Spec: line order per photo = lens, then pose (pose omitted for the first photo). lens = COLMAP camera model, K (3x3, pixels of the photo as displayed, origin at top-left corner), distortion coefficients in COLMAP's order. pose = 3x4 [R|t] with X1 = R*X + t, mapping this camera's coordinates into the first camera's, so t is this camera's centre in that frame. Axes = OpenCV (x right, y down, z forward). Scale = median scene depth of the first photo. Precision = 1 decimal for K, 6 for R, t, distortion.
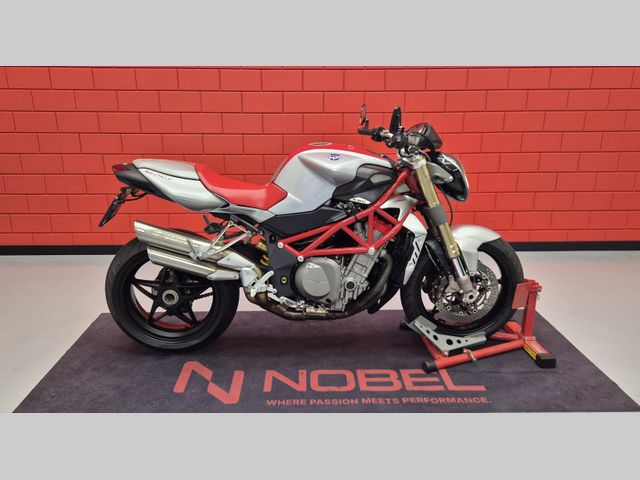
lens RADIAL K [[508.7, 0, 320.0], [0, 508.7, 240.0], [0, 0, 1]] dist [0.054397, -0.002497]
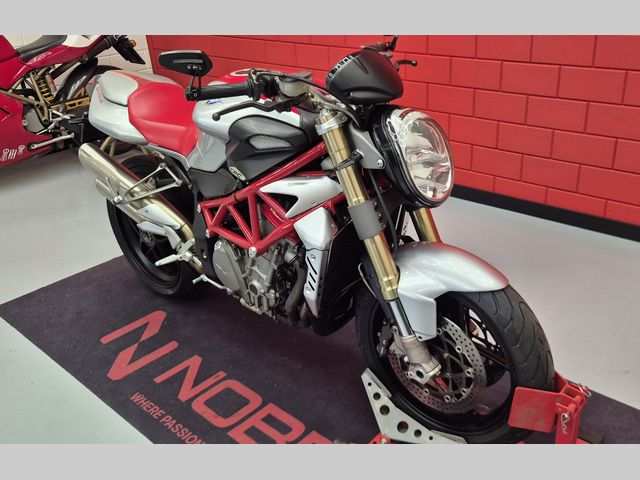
lens RADIAL K [[596.5, 0, 364.7], [0, 596.5, 241.8], [0, 0, 1]] dist [0.071447, -0.009031]
pose [[0.736089, 0.268171, -0.621496, 0.656865], [-0.135988, 0.958039, 0.252325, -0.197239], [0.663084, -0.101217, 0.741670, 0.514167]]
